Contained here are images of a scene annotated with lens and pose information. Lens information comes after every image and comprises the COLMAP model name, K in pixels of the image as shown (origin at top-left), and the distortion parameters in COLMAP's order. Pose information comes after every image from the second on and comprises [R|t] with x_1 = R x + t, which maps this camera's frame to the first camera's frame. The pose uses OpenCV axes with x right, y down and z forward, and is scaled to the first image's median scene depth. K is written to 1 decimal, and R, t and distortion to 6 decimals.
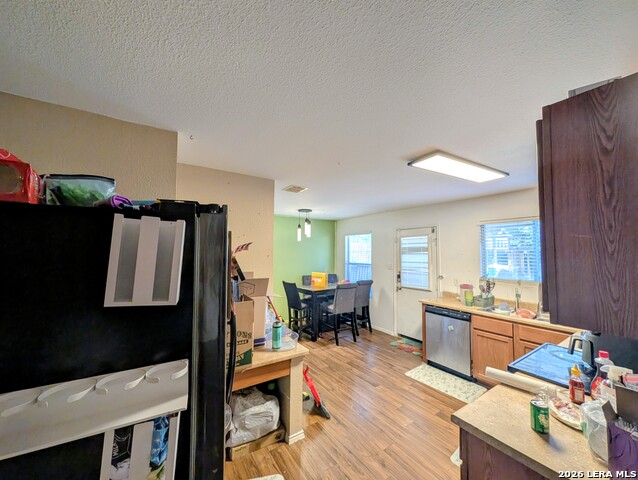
lens RADIAL K [[250.4, 0, 316.2], [0, 250.4, 237.0], [0, 0, 1]] dist [0.003623, 0.000215]
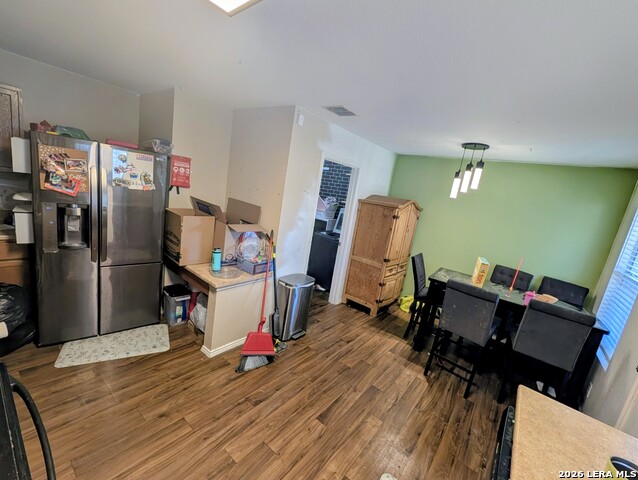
lens RADIAL K [[271.9, 0, 314.5], [0, 271.9, 242.5], [0, 0, 1]] dist [-0.013468, 0.000353]
pose [[0.298311, 0.237824, -0.924365, 0.539335], [-0.103367, 0.970814, 0.216416, 0.013798], [0.948855, 0.030989, 0.314188, 0.545523]]
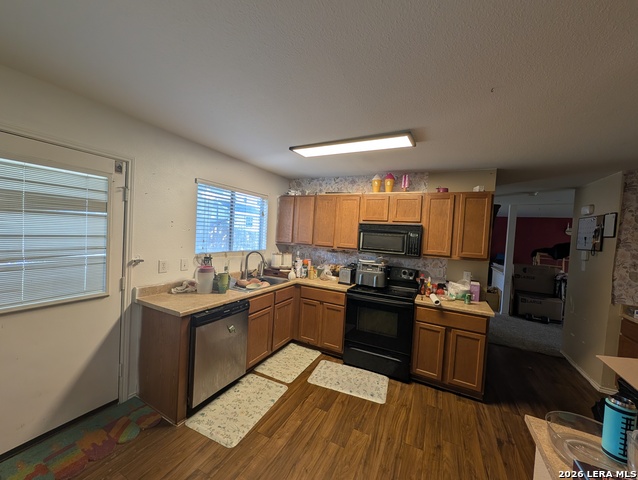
lens RADIAL K [[250.4, 0, 316.9], [0, 250.4, 237.1], [0, 0, 1]] dist [0.003623, 0.000215]
pose [[-0.505440, -0.055674, 0.861064, -0.137178], [-0.115917, 0.993252, -0.003822, 0.062751], [-0.855040, -0.101744, -0.508483, 0.914038]]
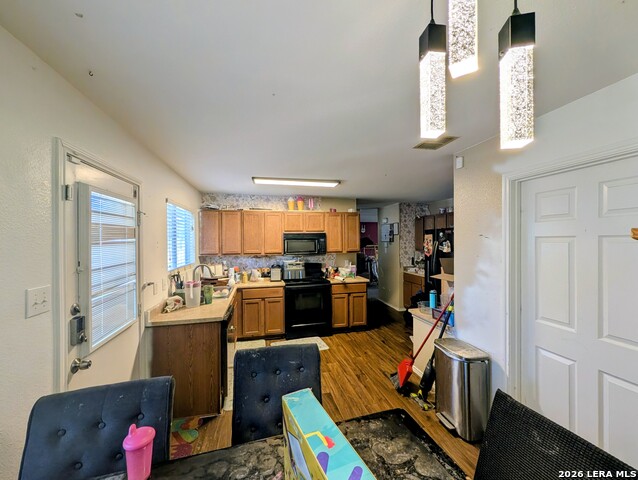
lens RADIAL K [[250.4, 0, 324.1], [0, 250.4, 235.8], [0, 0, 1]] dist [0.003623, 0.000215]
pose [[-0.945246, 0.003739, 0.326337, -0.023094], [-0.020596, 0.997258, -0.071085, 0.081311], [-0.325707, -0.073914, -0.942577, 1.329923]]
